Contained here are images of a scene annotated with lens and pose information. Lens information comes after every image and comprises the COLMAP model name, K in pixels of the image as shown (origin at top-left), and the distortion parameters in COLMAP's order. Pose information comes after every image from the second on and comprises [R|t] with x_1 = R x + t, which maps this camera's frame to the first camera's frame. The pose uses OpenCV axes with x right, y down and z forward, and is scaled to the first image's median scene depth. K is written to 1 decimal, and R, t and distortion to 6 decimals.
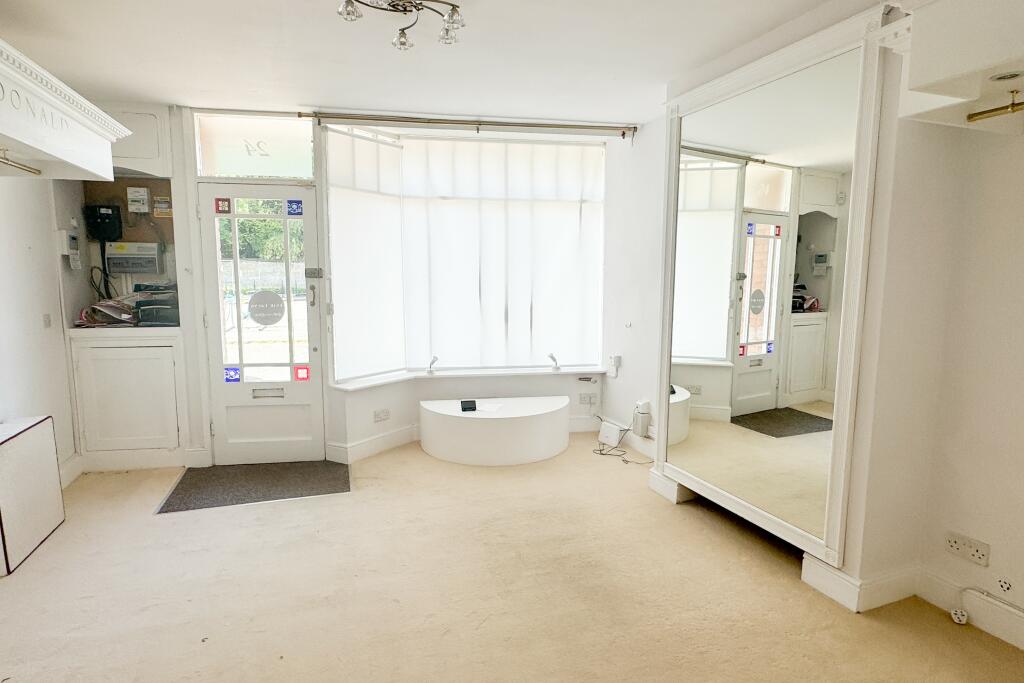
lens RADIAL K [[555.2, 0, 512.5], [0, 555.2, 344.6], [0, 0, 1]] dist [-0.003044, 0.000555]
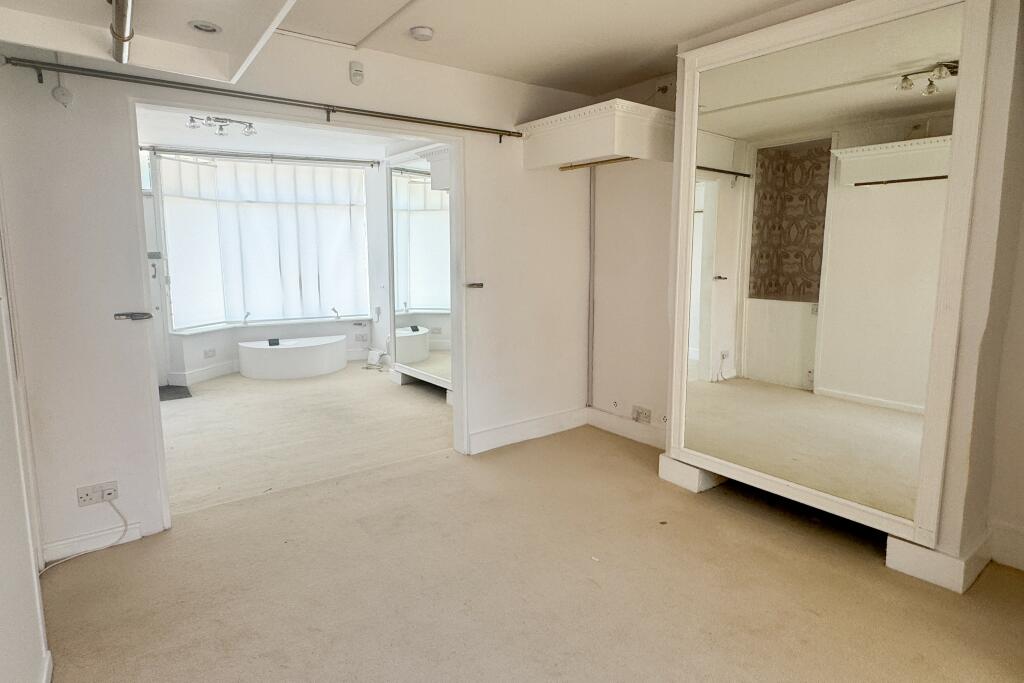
lens RADIAL K [[555.2, 0, 504.1], [0, 555.2, 320.6], [0, 0, 1]] dist [-0.003044, 0.000555]
pose [[0.955918, -0.043658, 0.290370, 0.077276], [0.042673, 0.999042, 0.009725, 0.058811], [-0.290516, 0.003094, 0.956865, -0.577746]]
